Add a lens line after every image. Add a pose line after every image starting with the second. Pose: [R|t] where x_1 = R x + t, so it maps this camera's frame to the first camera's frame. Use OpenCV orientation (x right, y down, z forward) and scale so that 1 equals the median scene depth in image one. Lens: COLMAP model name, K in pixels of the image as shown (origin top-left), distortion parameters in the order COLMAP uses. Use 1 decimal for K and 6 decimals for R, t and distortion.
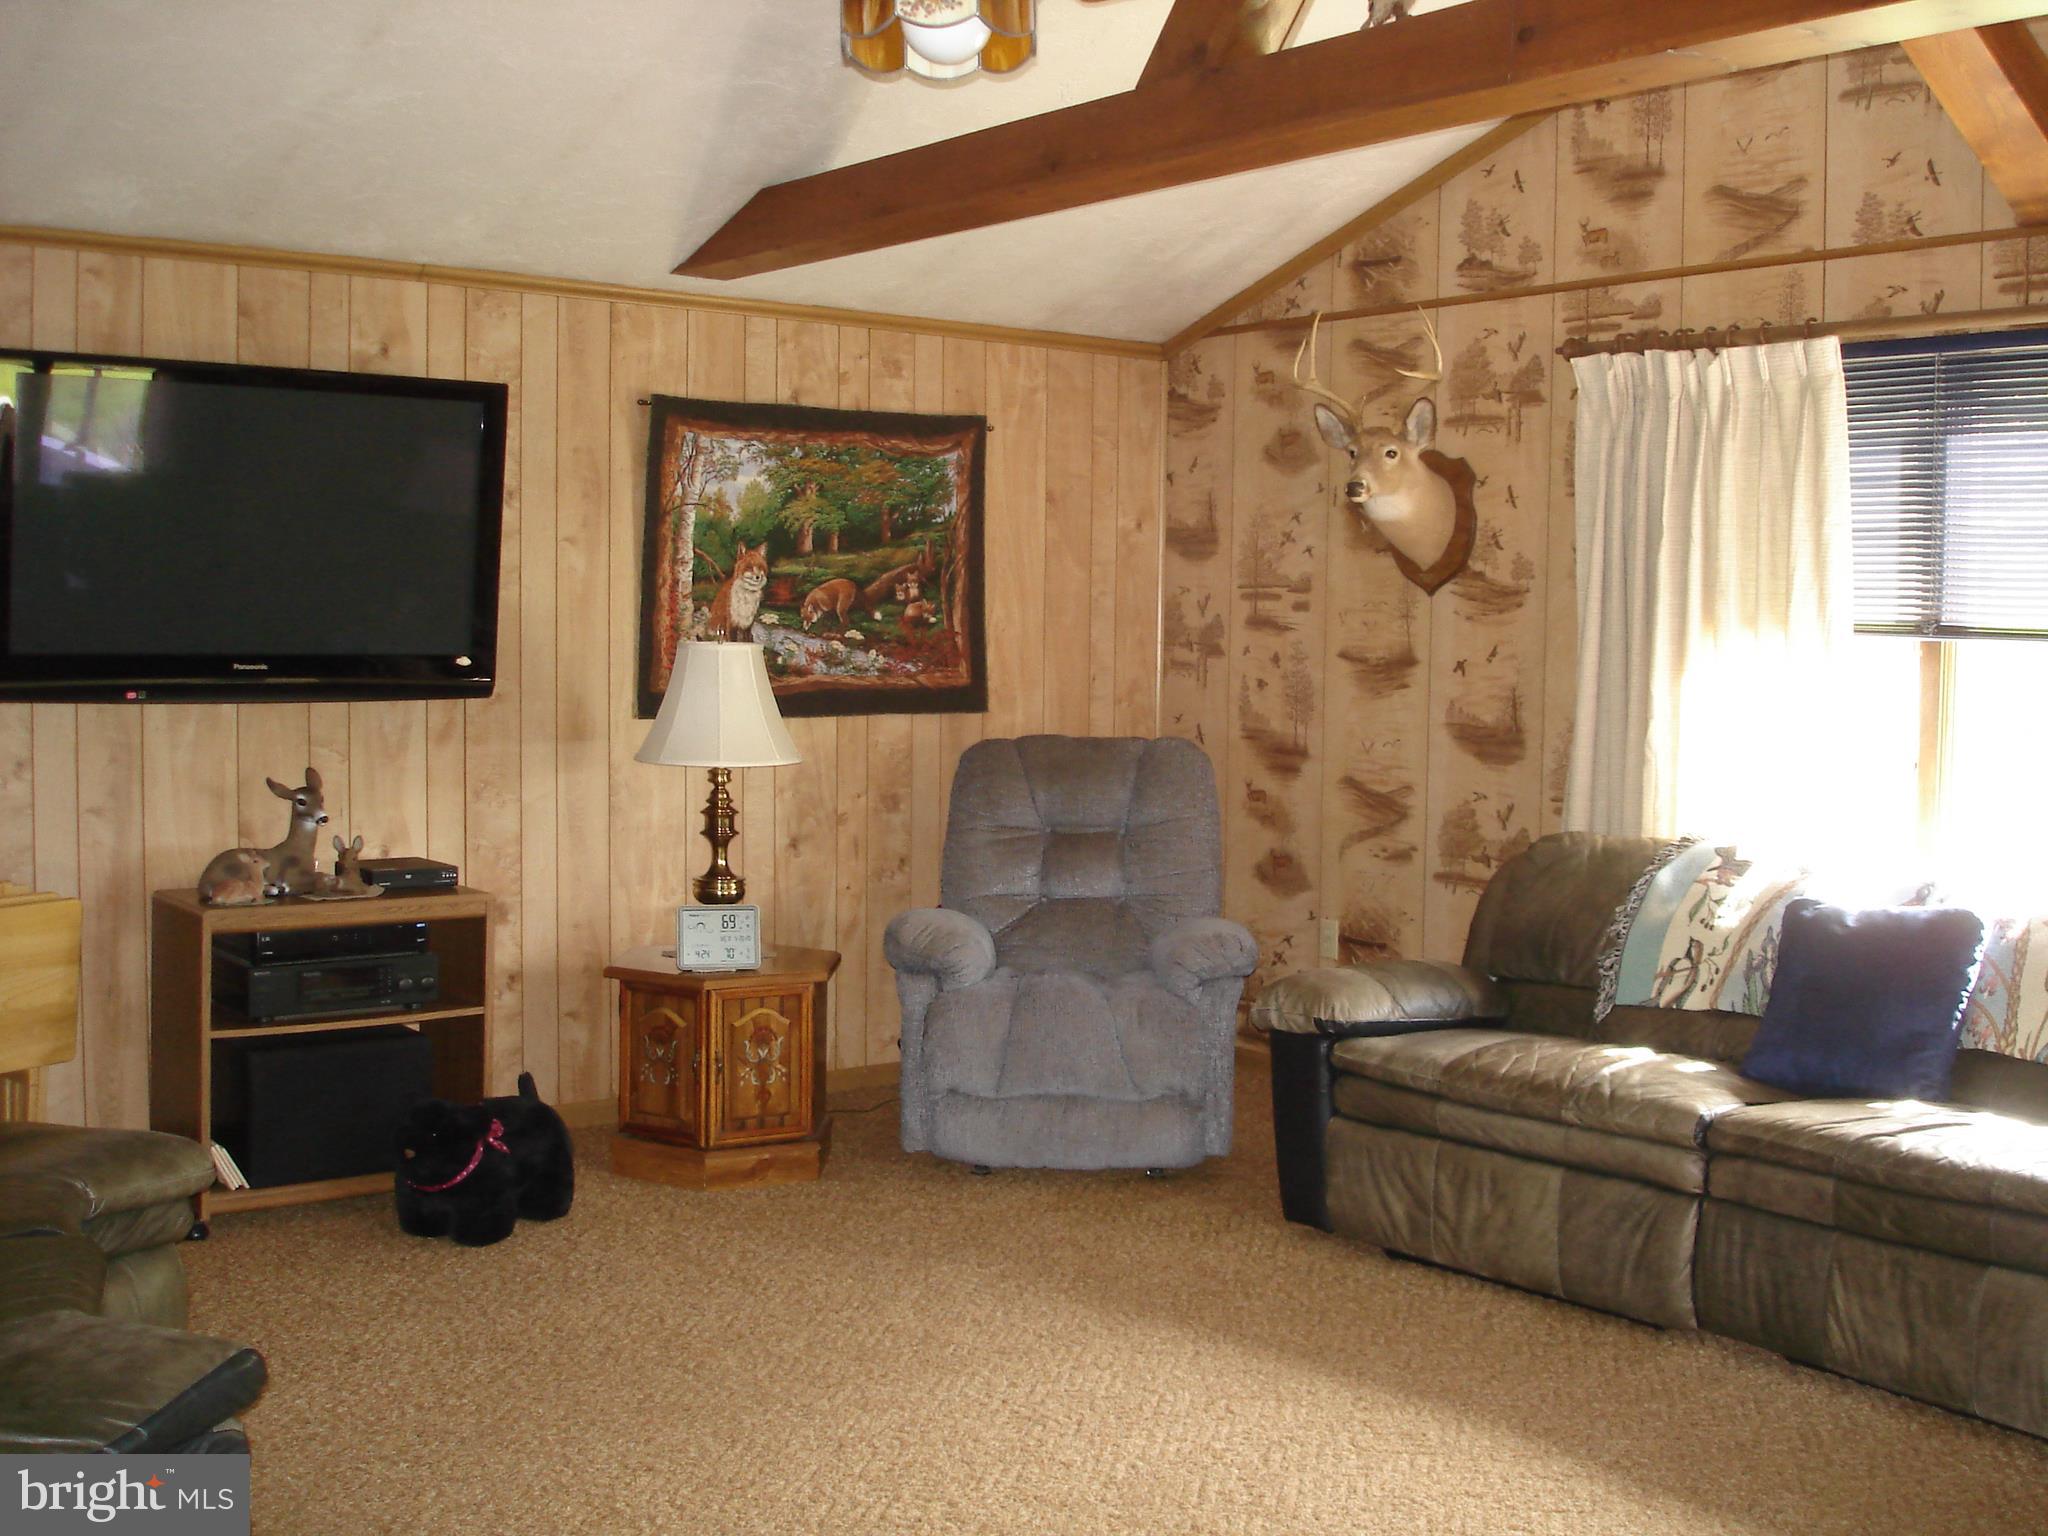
lens RADIAL K [[2281.9, 0, 1037.2], [0, 2281.9, 733.8], [0, 0, 1]] dist [-0.068112, -0.158220]
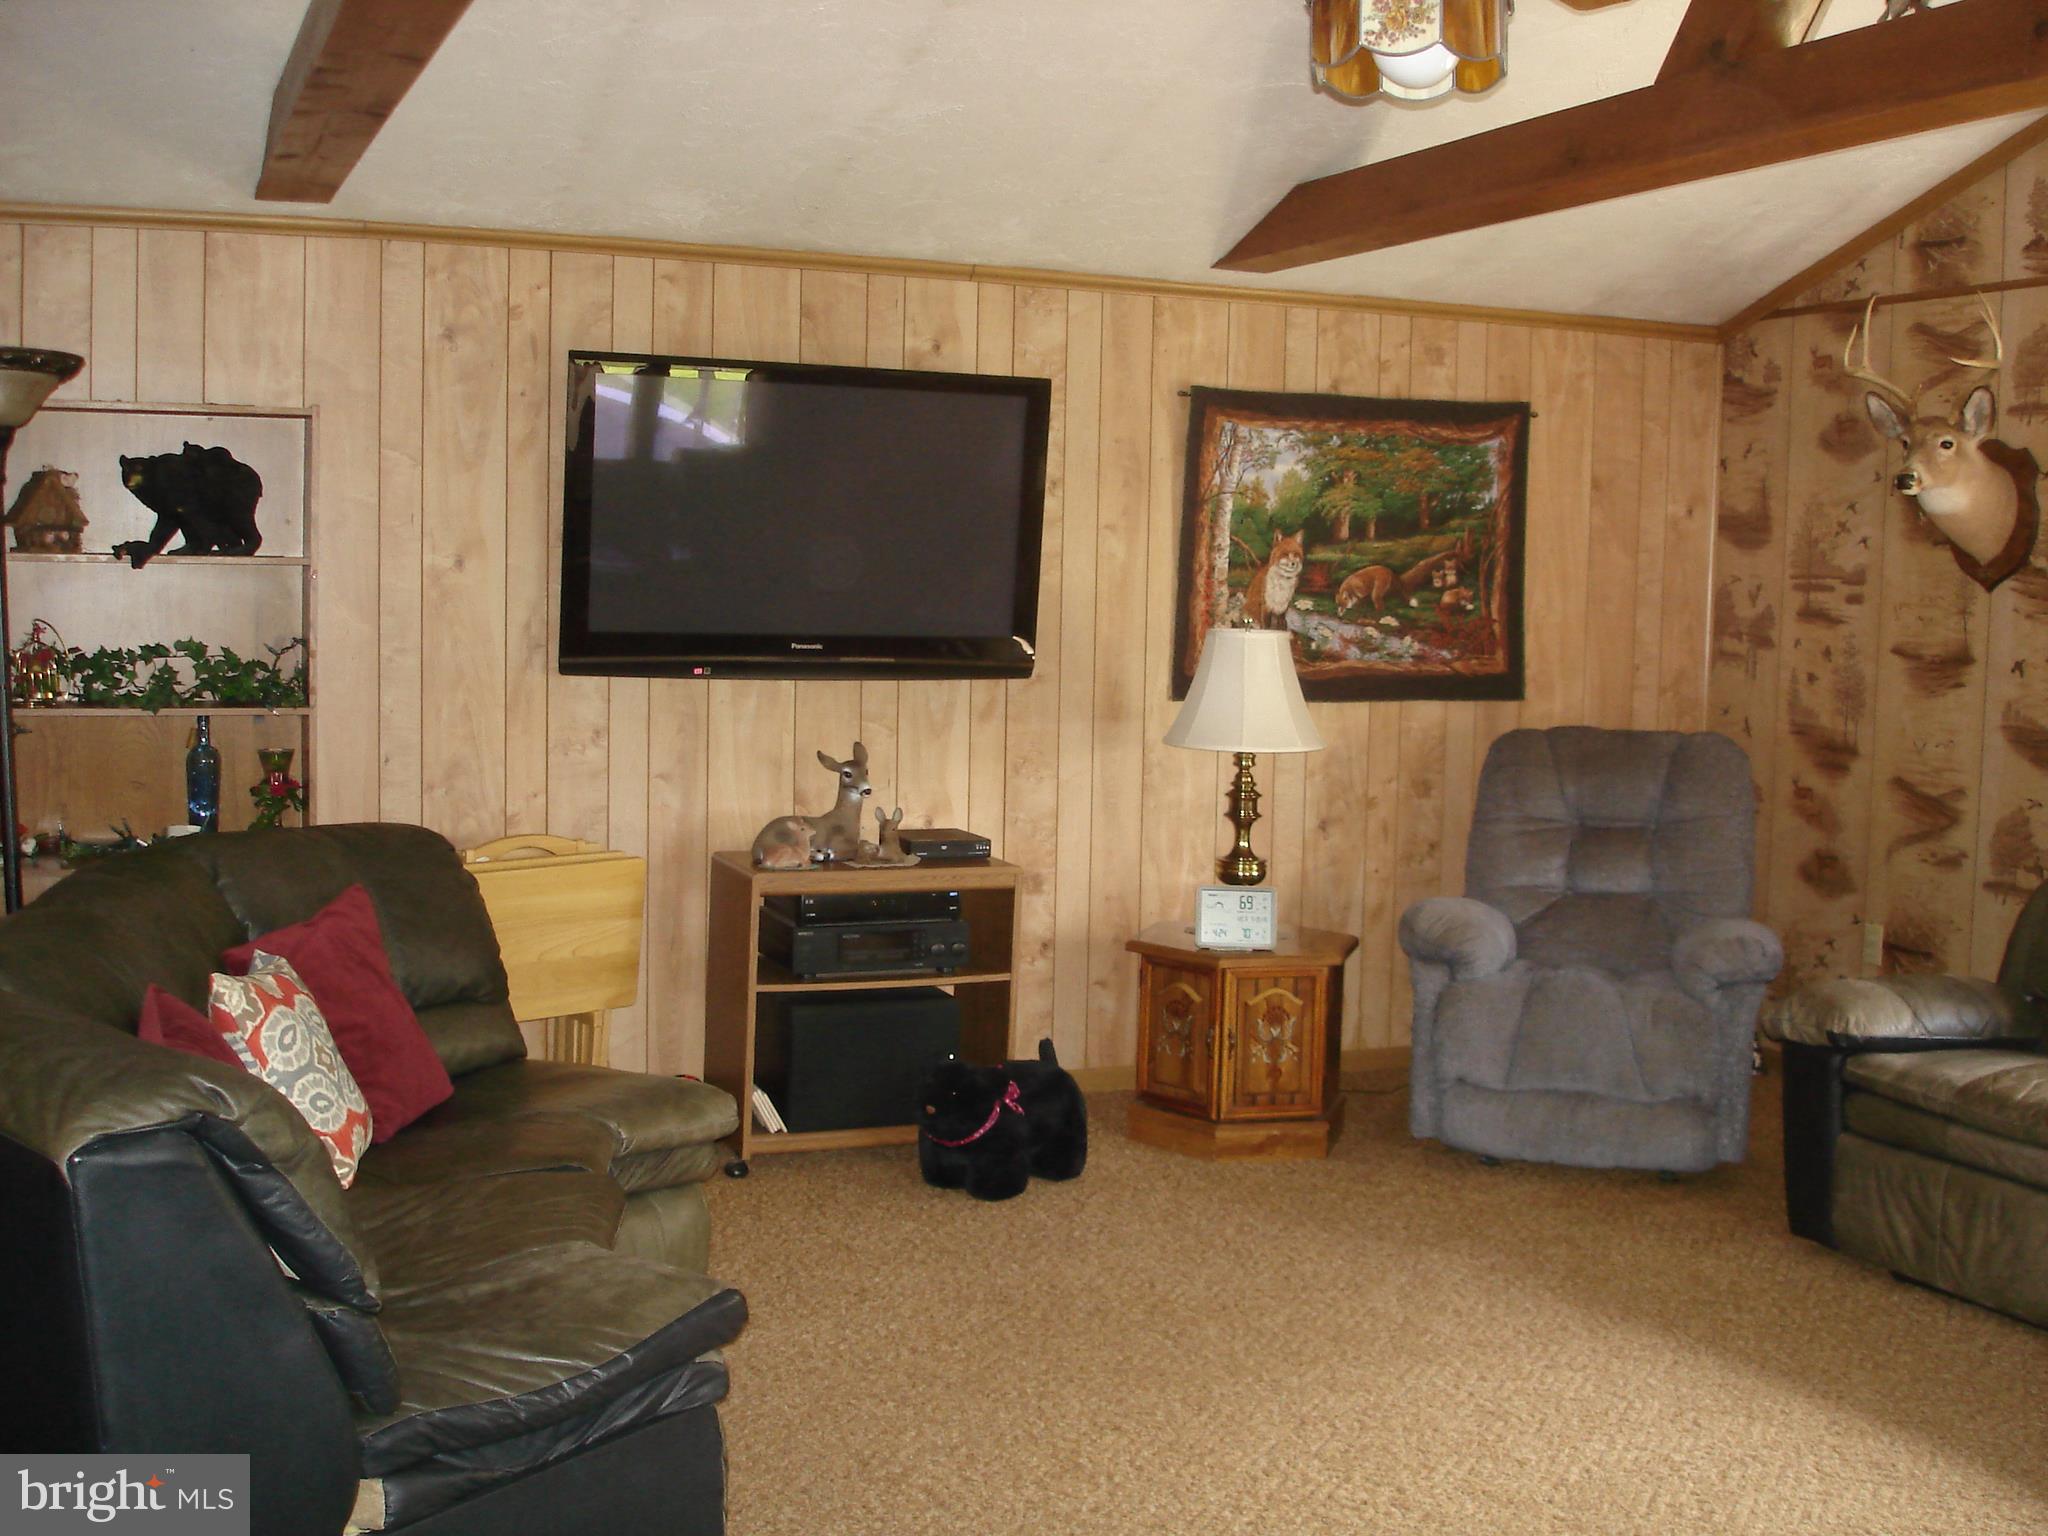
lens RADIAL K [[2280.8, 0, 1026.5], [0, 2280.8, 736.6], [0, 0, 1]] dist [-0.069500, -0.130332]
pose [[0.964450, 0.028664, -0.262708, 0.035374], [-0.023864, 0.999485, 0.021447, -0.011622], [0.263187, -0.014415, 0.964637, -0.016256]]
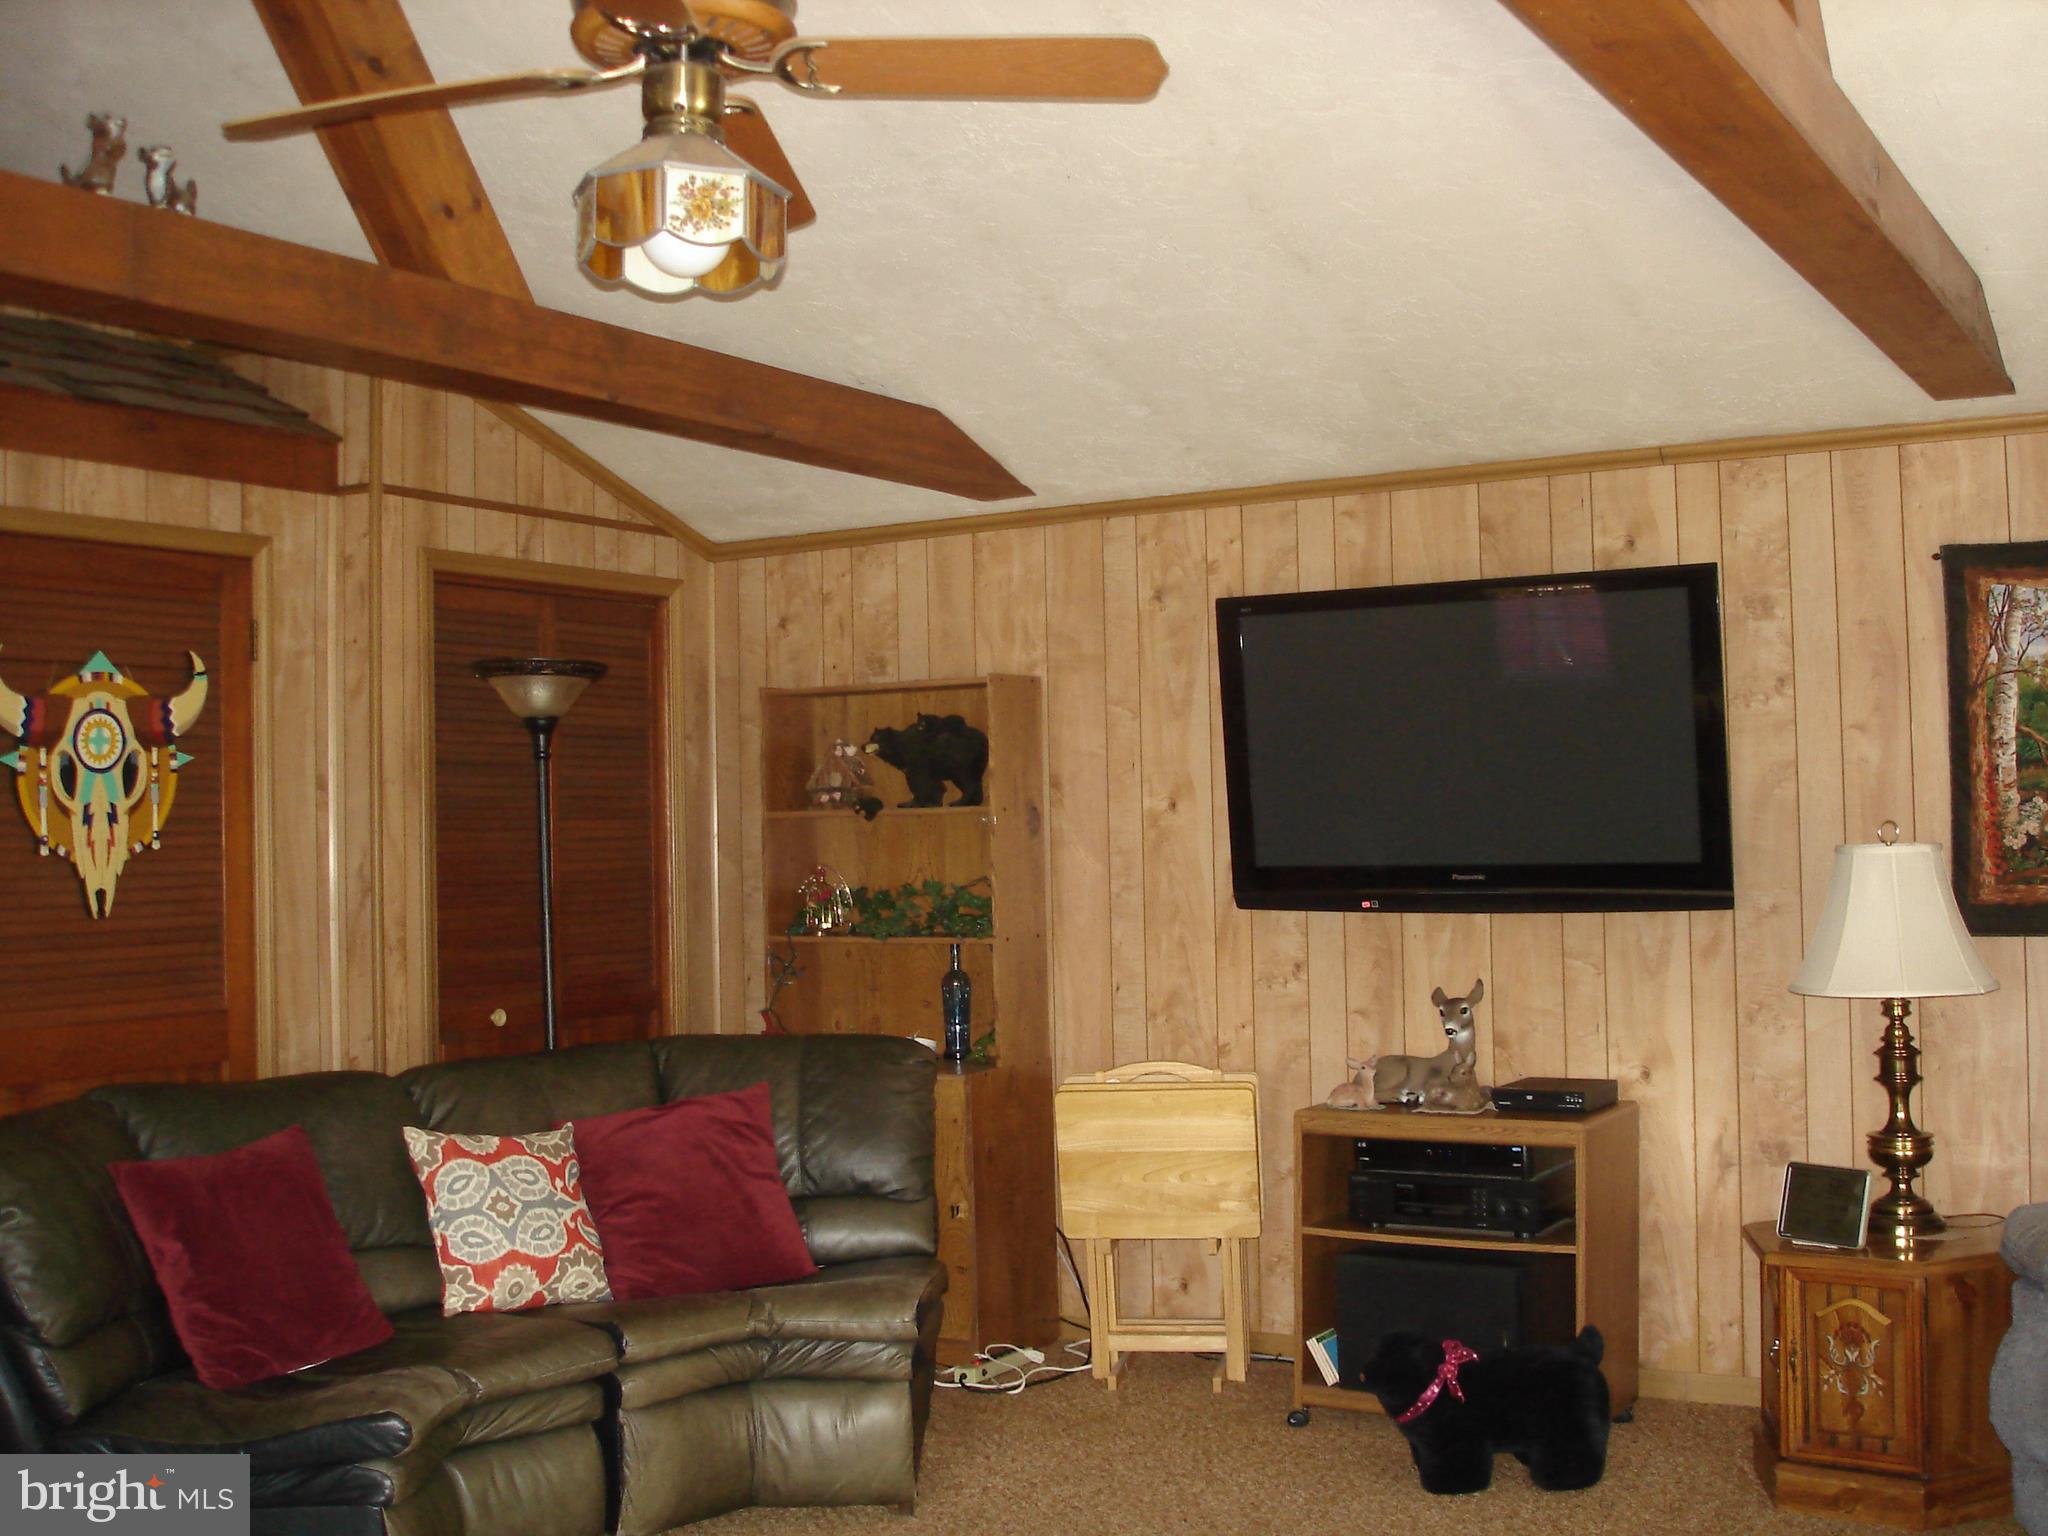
lens RADIAL K [[2280.8, 0, 1026.5], [0, 2280.8, 736.6], [0, 0, 1]] dist [-0.069500, -0.130332]
pose [[0.366984, -0.058224, -0.928403, 0.495939], [-0.020300, 0.997300, -0.070570, -0.015470], [0.930006, 0.044745, 0.364811, 0.413842]]
